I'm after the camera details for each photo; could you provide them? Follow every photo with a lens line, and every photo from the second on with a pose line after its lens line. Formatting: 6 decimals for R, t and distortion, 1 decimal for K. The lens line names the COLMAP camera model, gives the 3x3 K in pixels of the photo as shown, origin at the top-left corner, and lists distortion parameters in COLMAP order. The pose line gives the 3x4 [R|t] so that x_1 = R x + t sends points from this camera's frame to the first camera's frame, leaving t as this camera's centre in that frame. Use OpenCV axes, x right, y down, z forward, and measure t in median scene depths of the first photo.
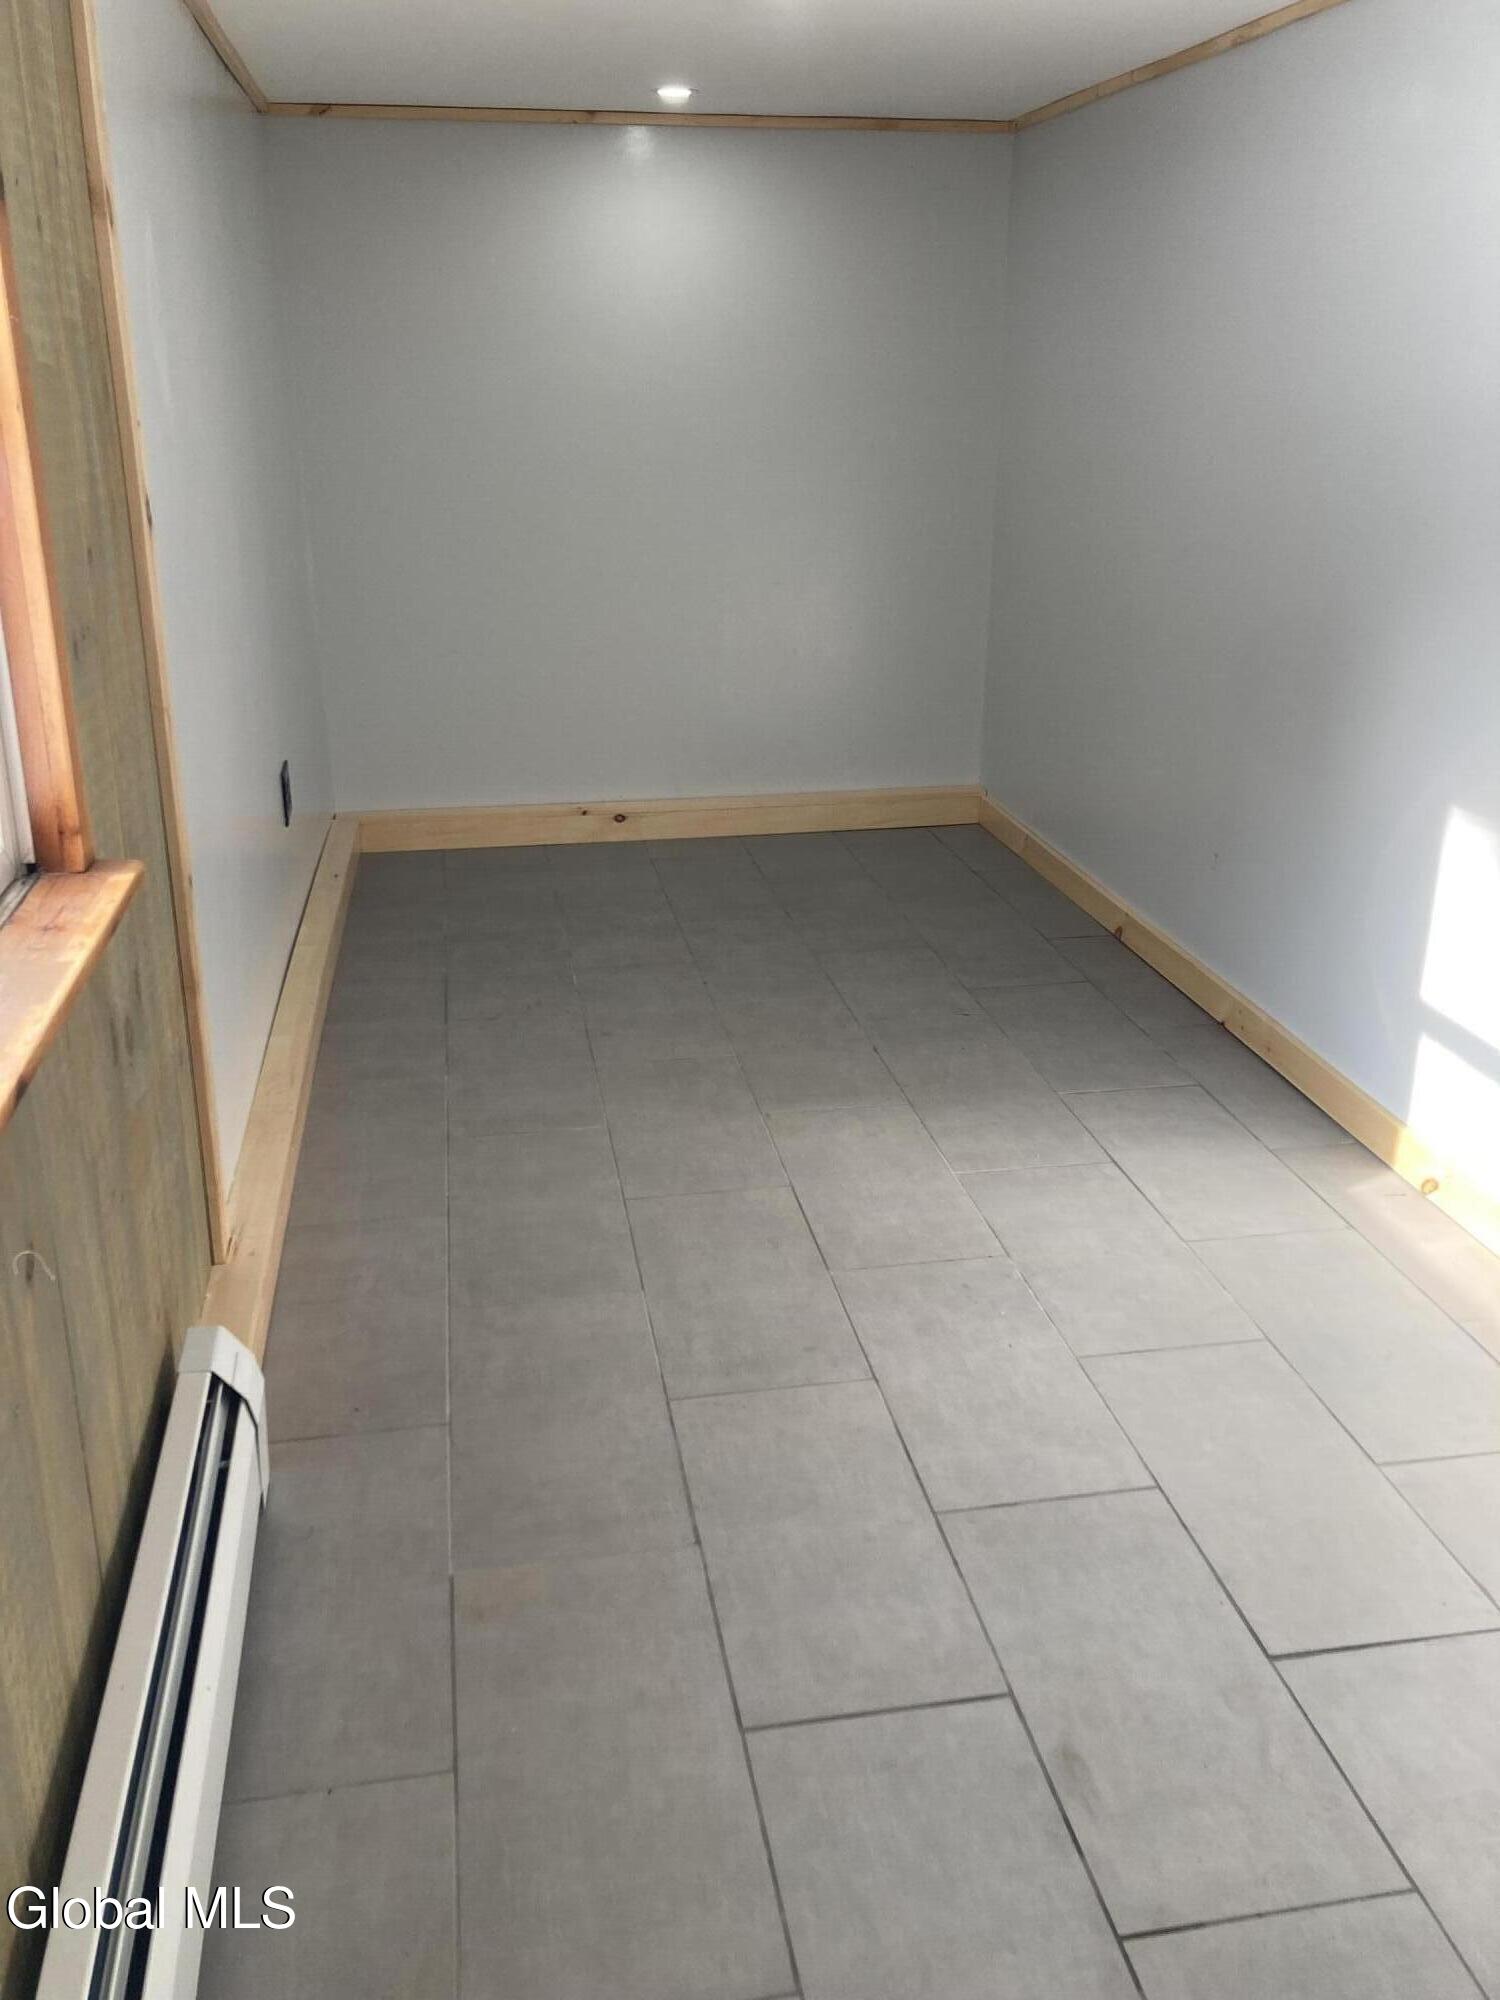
lens RADIAL K [[1616.0, 0, 741.8], [0, 1616.0, 1003.7], [0, 0, 1]] dist [0.032752, -0.029500]
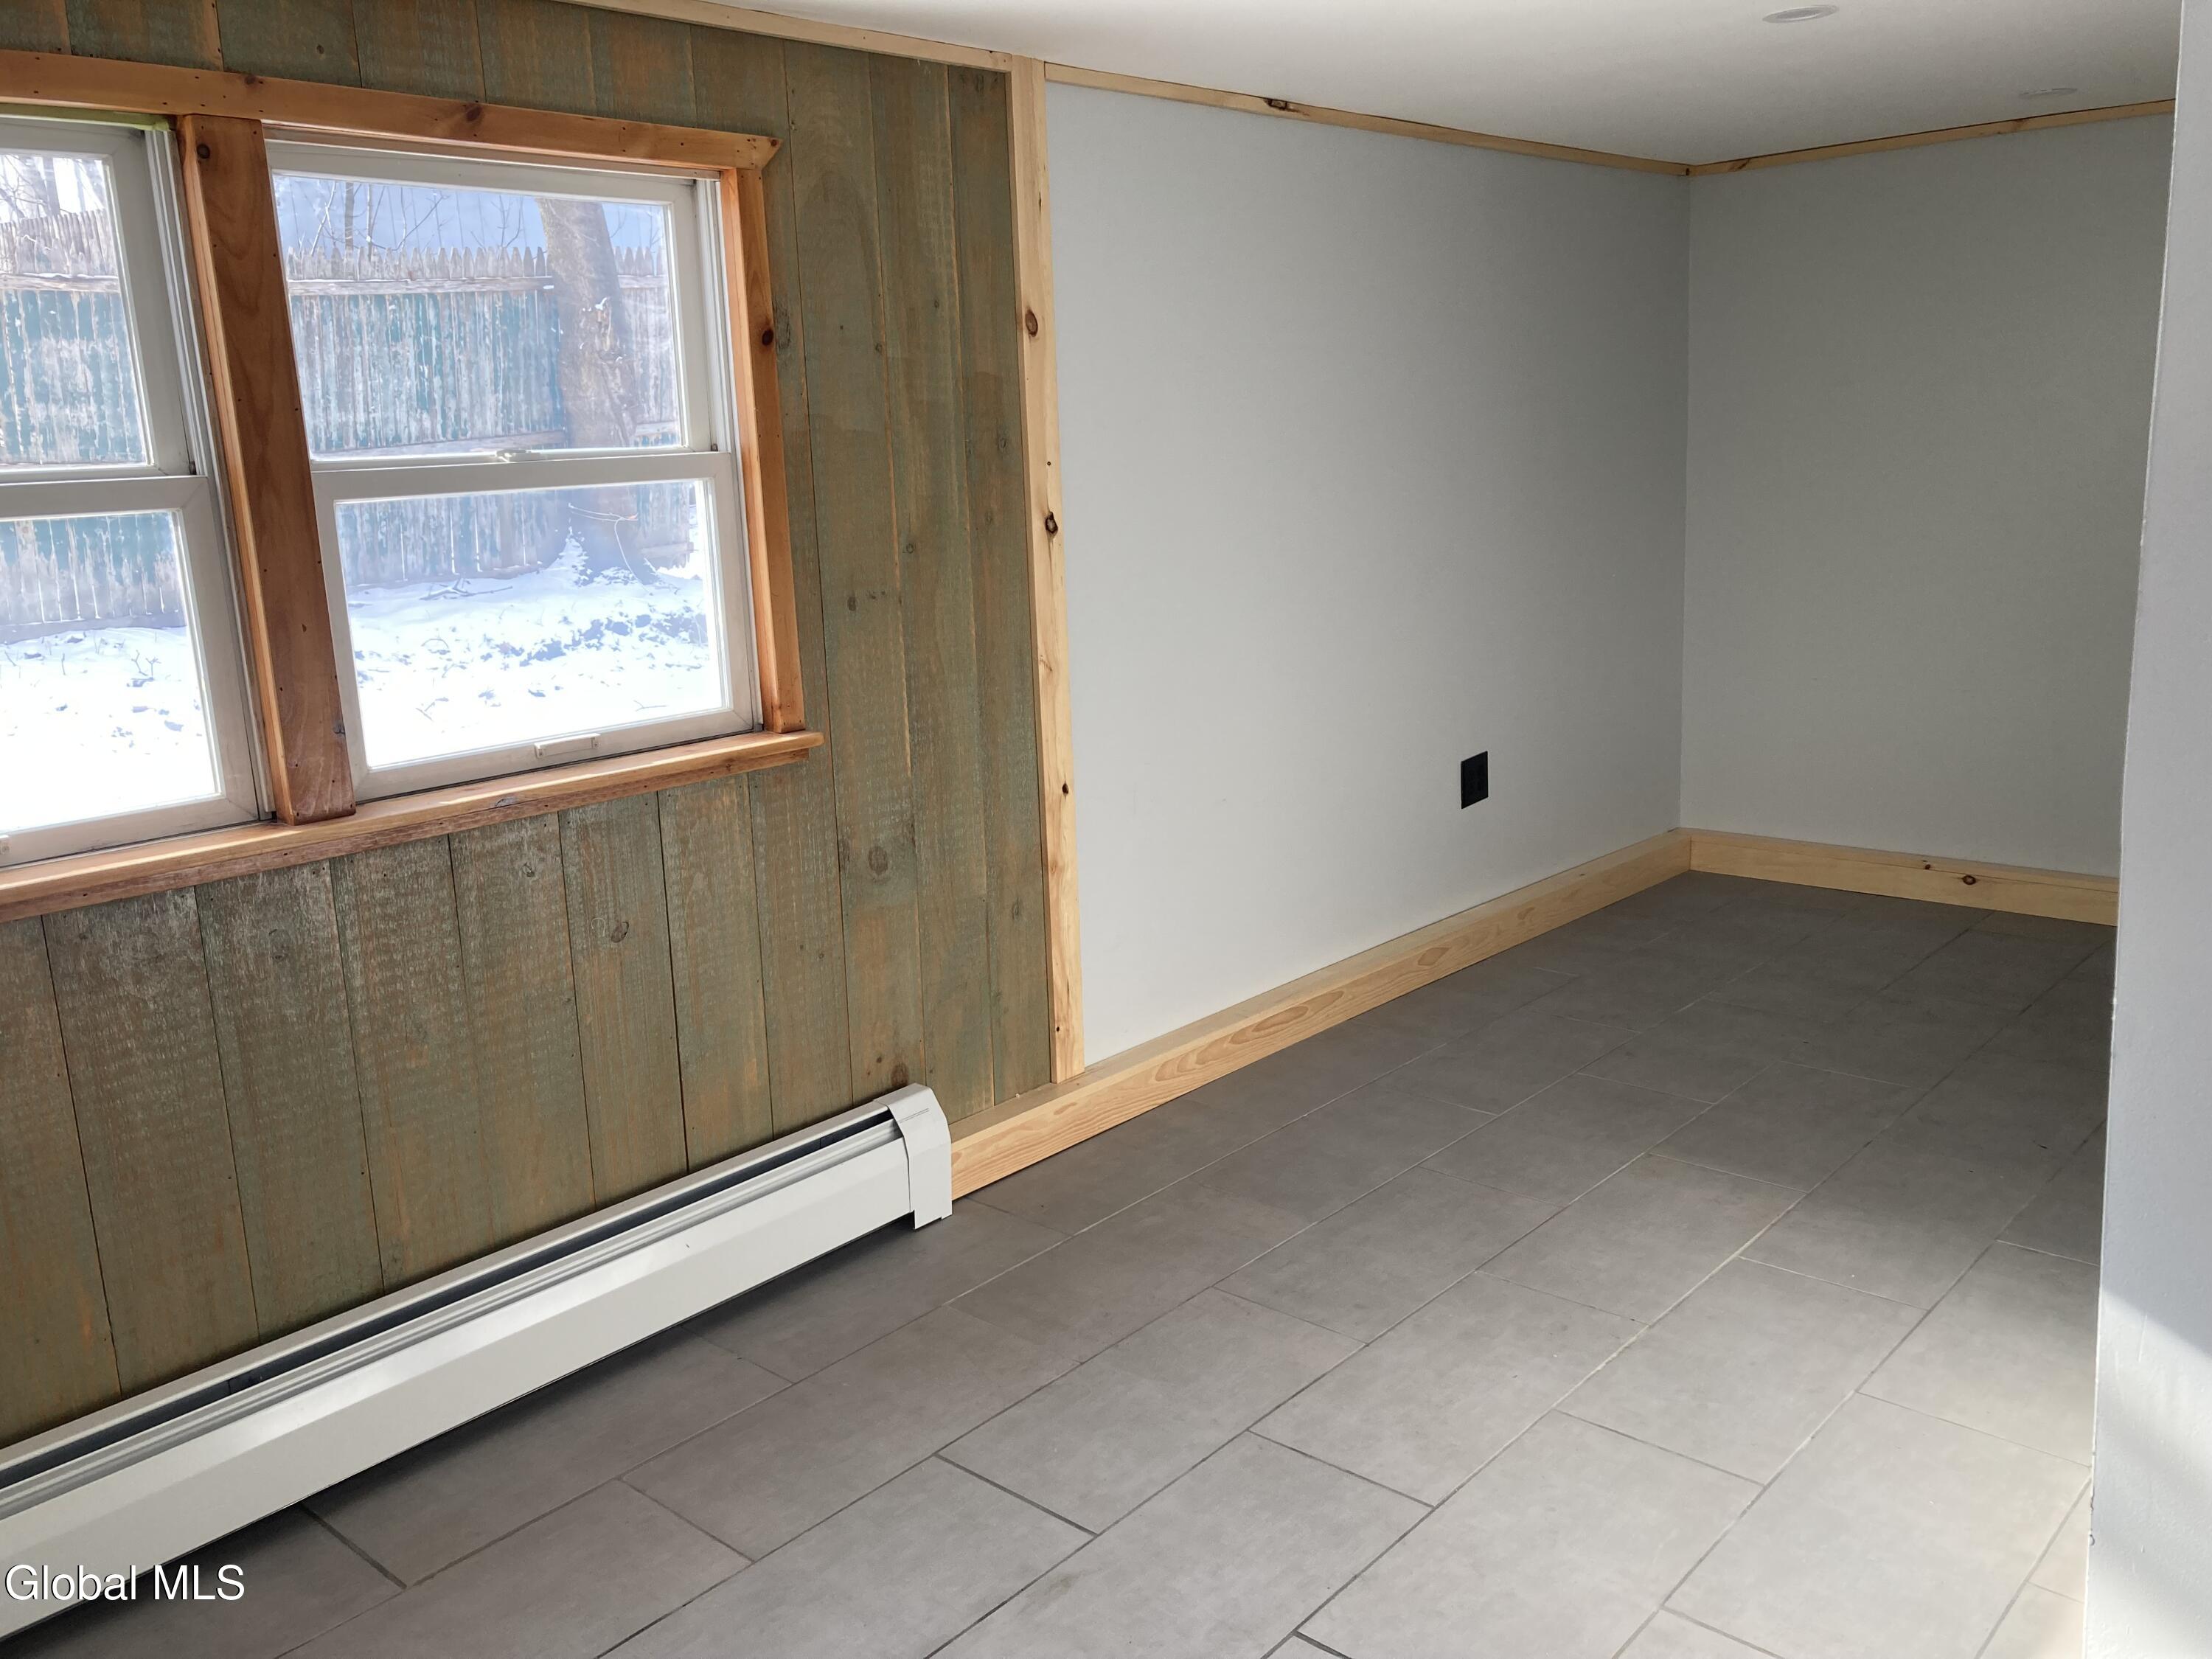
lens RADIAL K [[1787.3, 0, 1094.4], [0, 1787.3, 815.8], [0, 0, 1]] dist [0.032752, -0.029500]
pose [[0.616185, 0.139991, -0.775060, 0.741362], [-0.246507, 0.968914, -0.020972, -0.025123], [0.748031, 0.203981, 0.631539, 0.071873]]
